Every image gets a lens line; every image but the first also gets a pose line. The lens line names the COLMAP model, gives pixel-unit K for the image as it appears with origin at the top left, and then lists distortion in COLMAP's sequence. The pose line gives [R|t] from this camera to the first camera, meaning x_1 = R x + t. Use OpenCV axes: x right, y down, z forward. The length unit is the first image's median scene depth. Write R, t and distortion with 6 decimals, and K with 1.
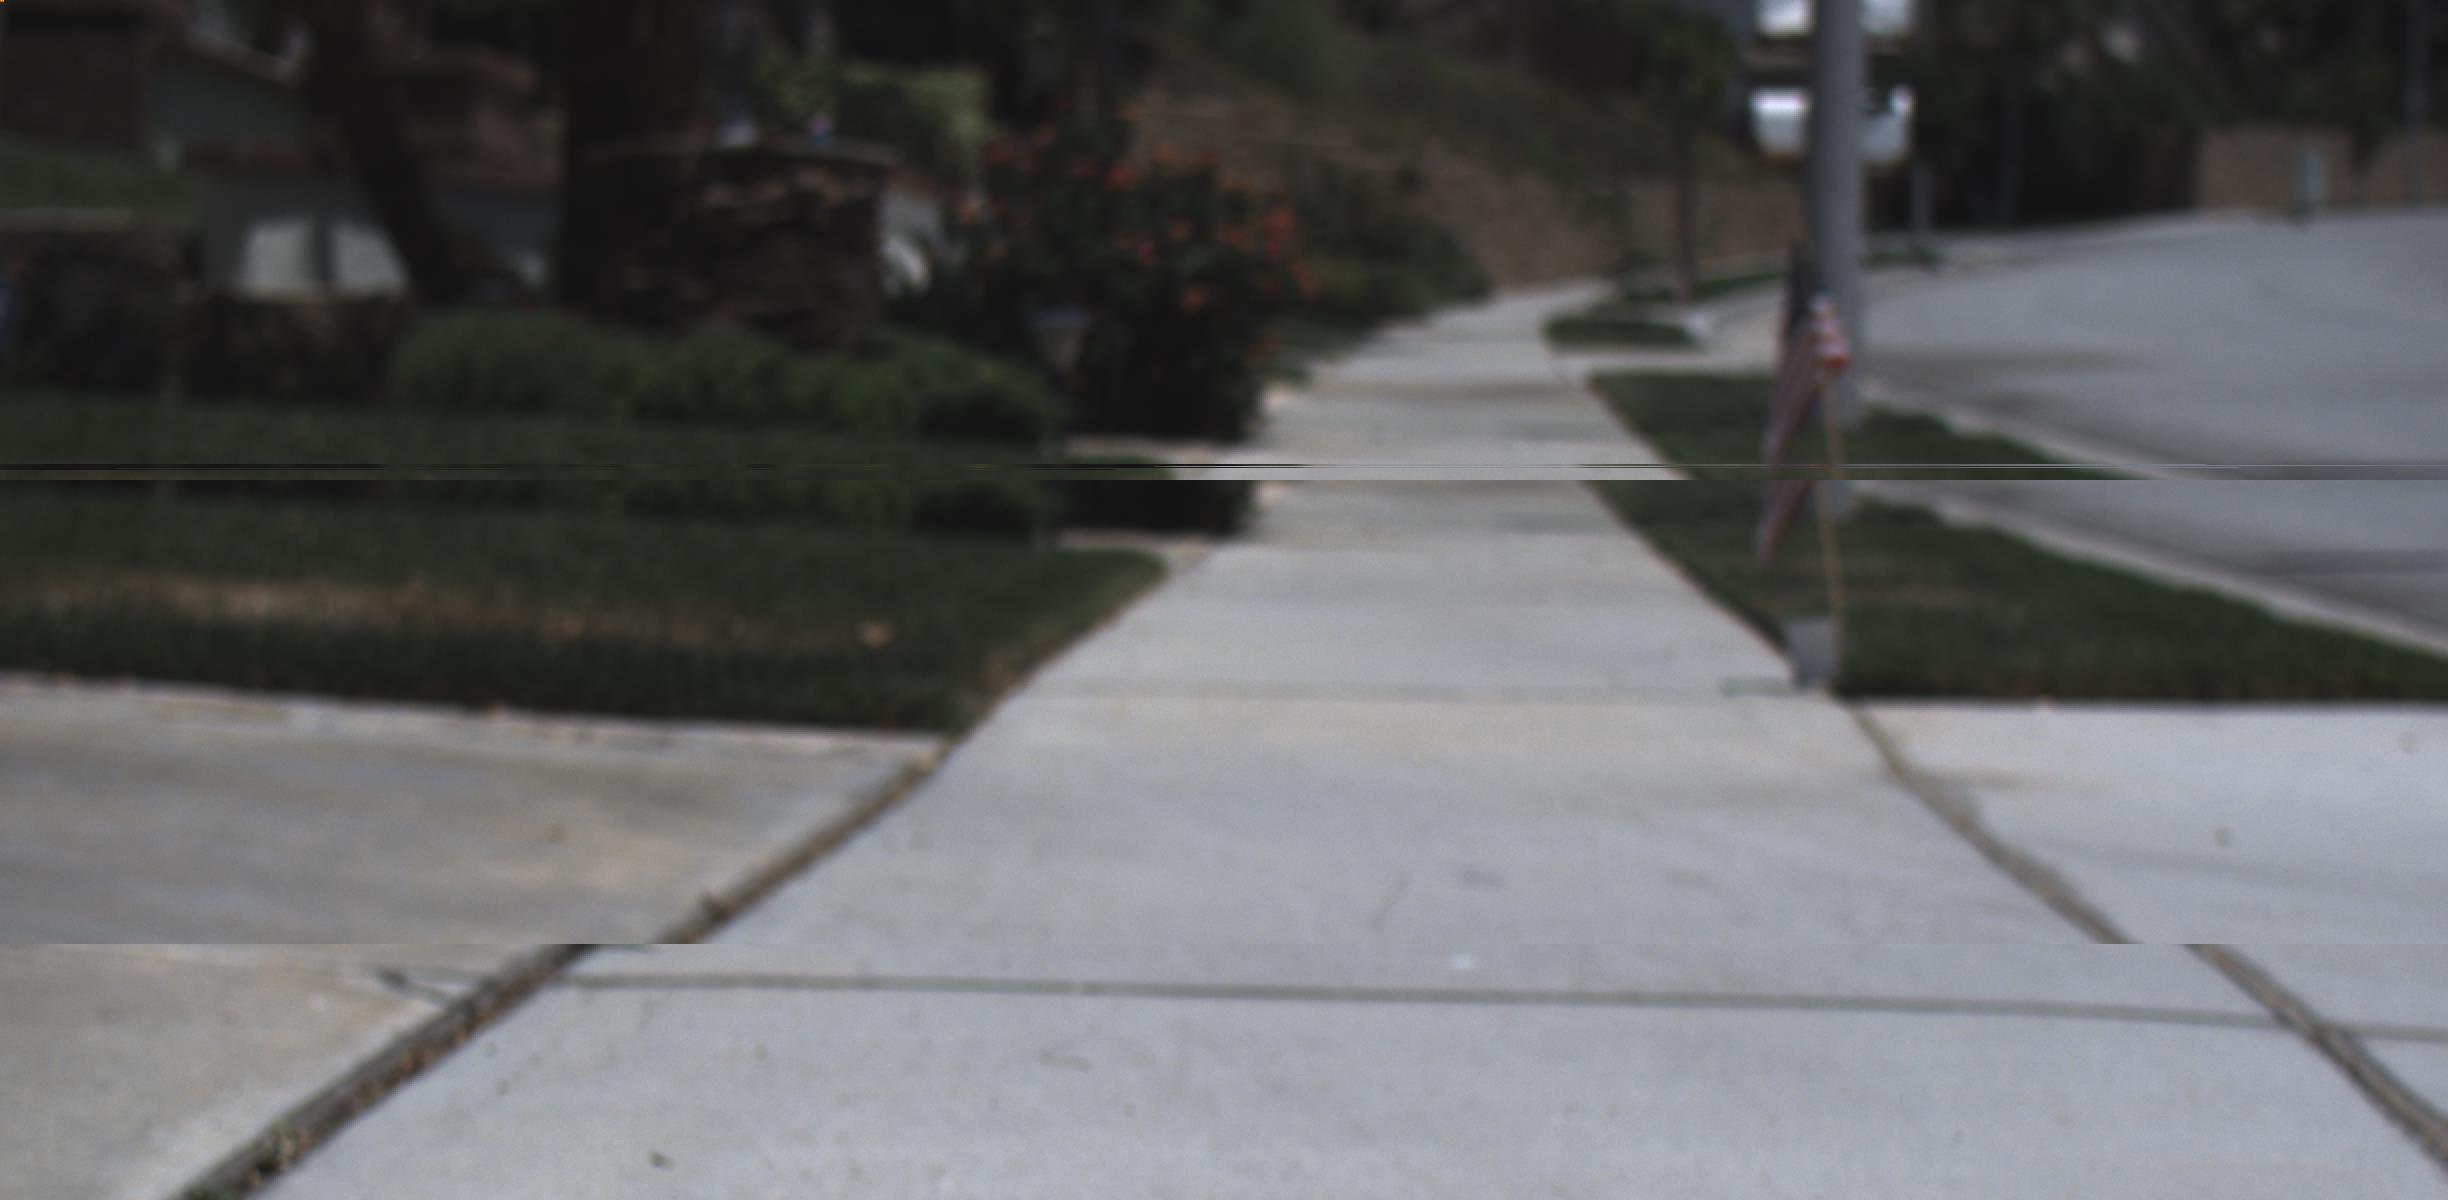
lens RADIAL K [[6103.3, 0, 1224.0], [0, 6103.3, 600.0], [0, 0, 1]] dist [0.044018, 1.043952]
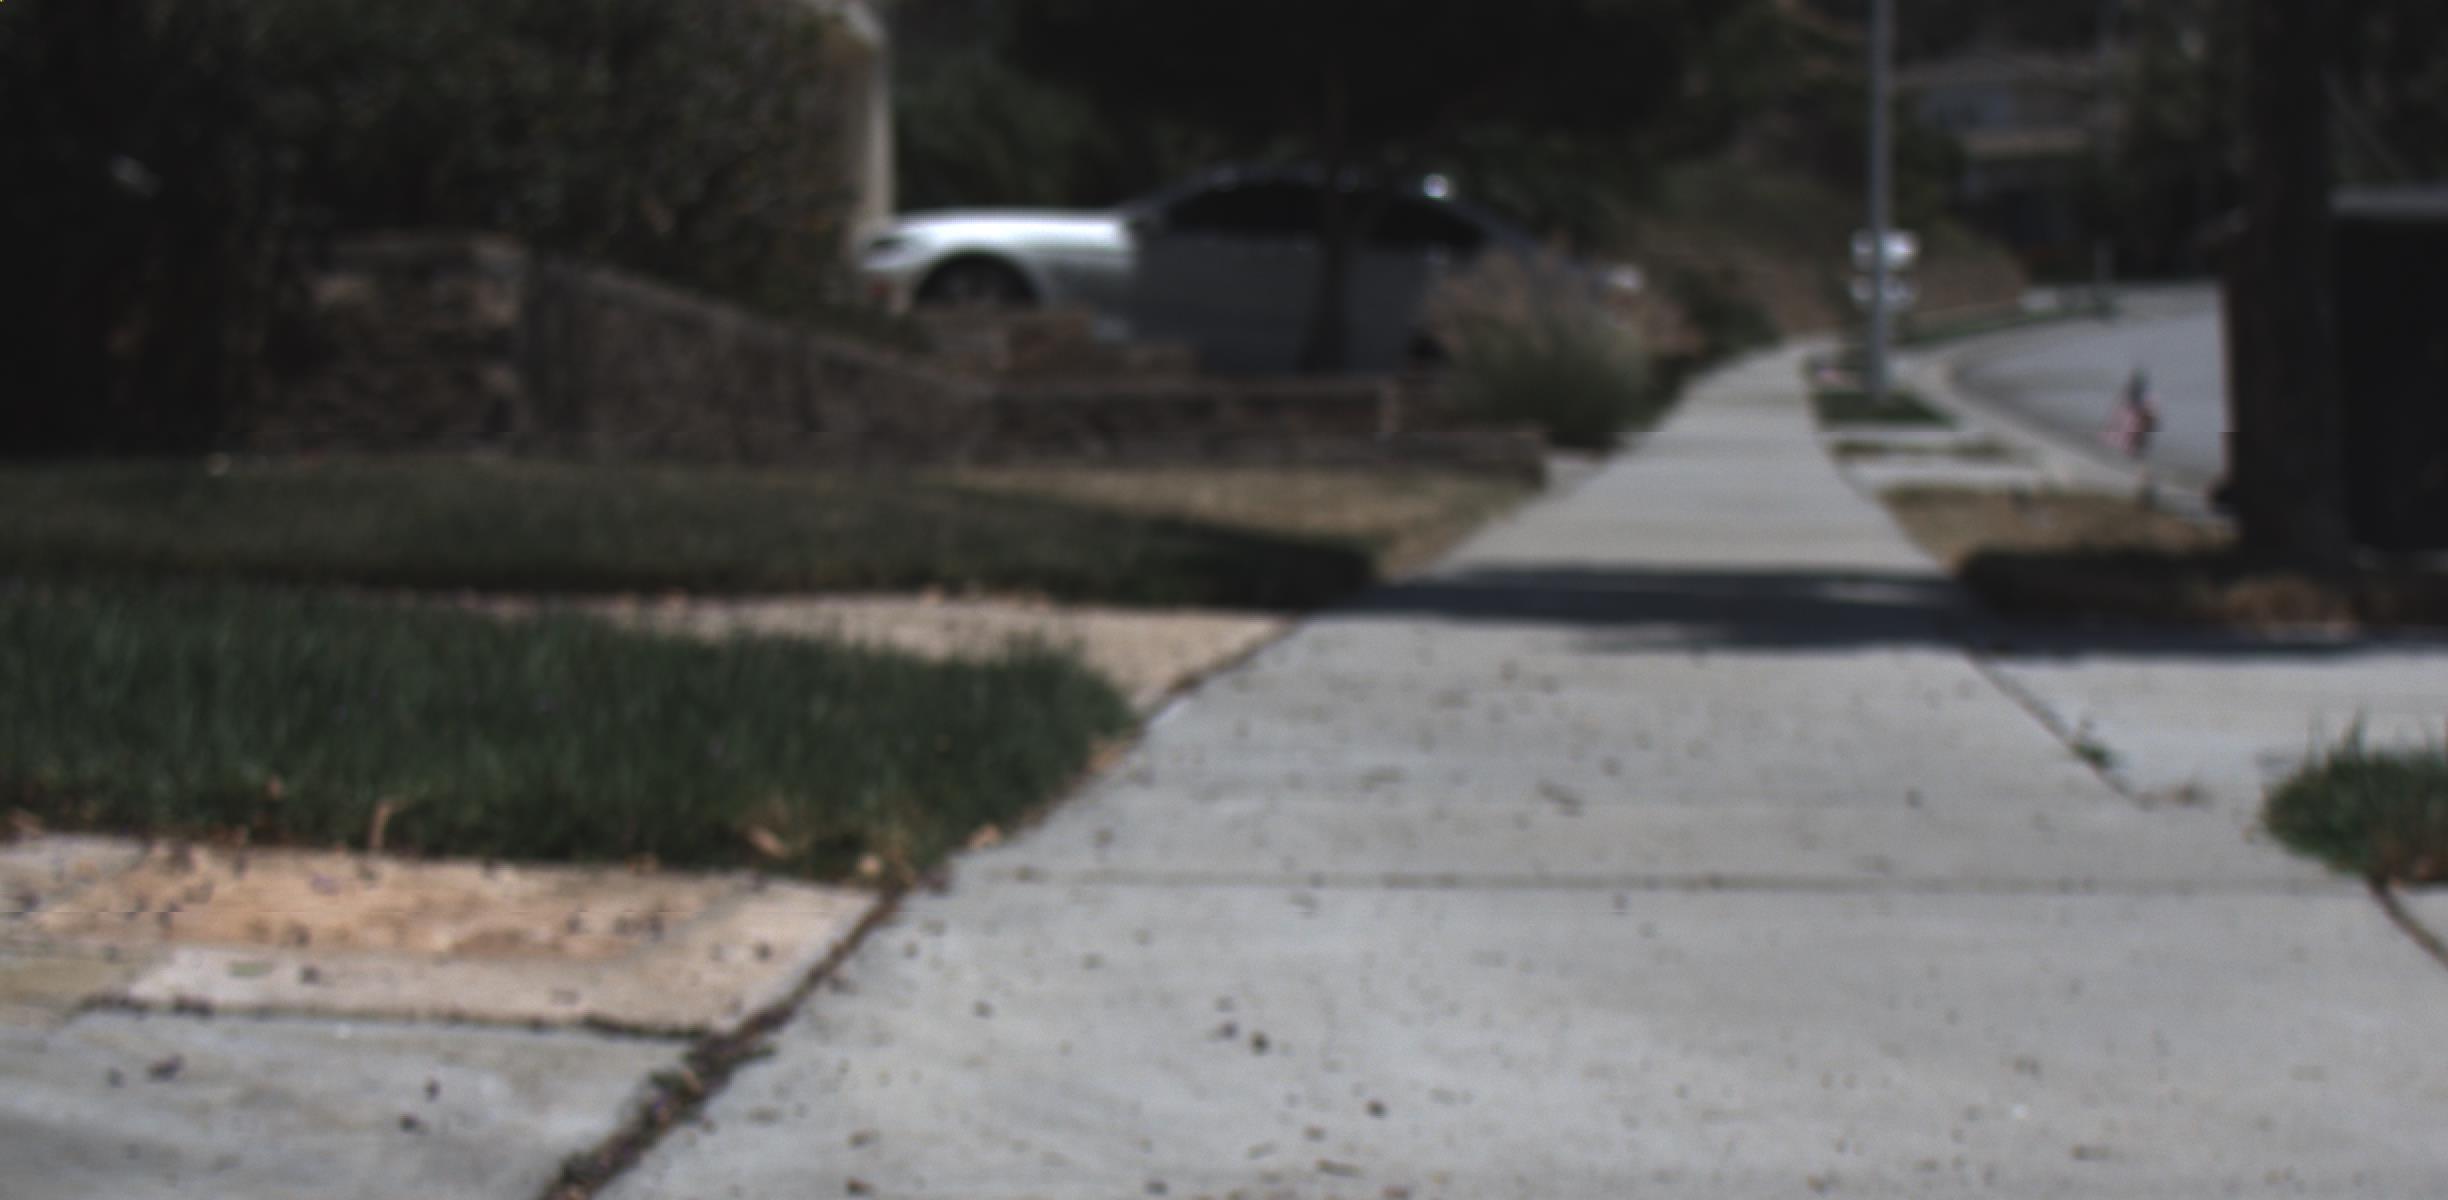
lens RADIAL K [[6103.3, 0, 1224.0], [0, 6103.3, 600.0], [0, 0, 1]] dist [0.044018, 1.043952]
pose [[0.998609, -0.009281, -0.051912, -0.027651], [0.008958, 0.999939, -0.006449, 0.036534], [0.051969, 0.005975, 0.998631, -0.842602]]
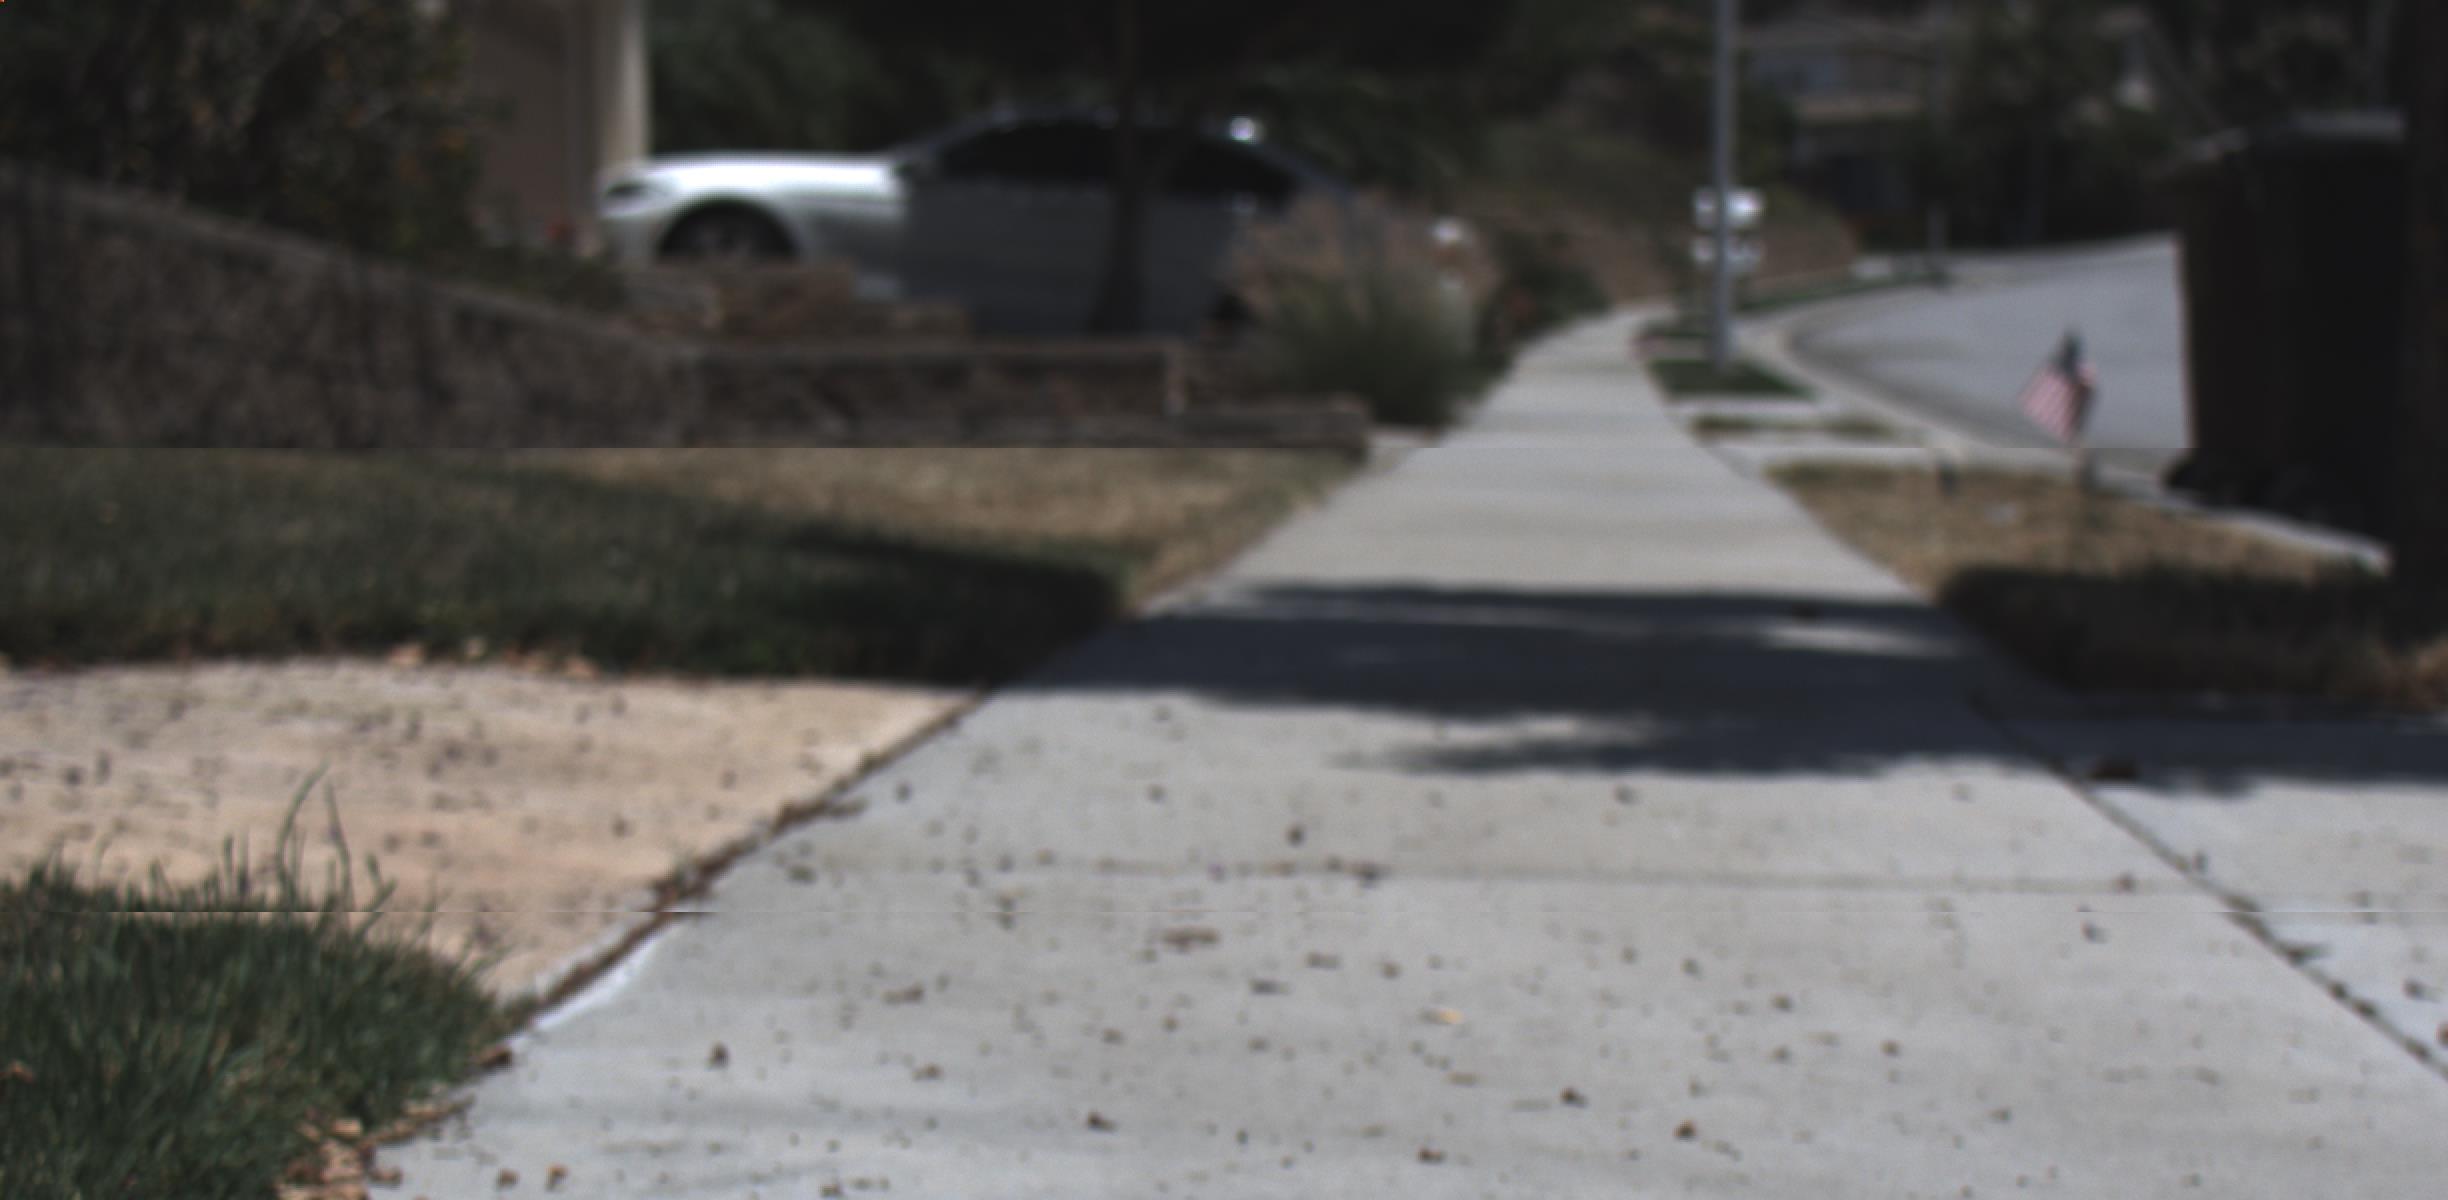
lens RADIAL K [[6119.7, 0, 1224.0], [0, 6119.7, 600.0], [0, 0, 1]] dist [0.004252, 0.847992]
pose [[0.999717, -0.008066, -0.022374, -0.027505], [0.008040, 0.999967, -0.001237, 0.033433], [0.022383, 0.001057, 0.999749, -0.754979]]
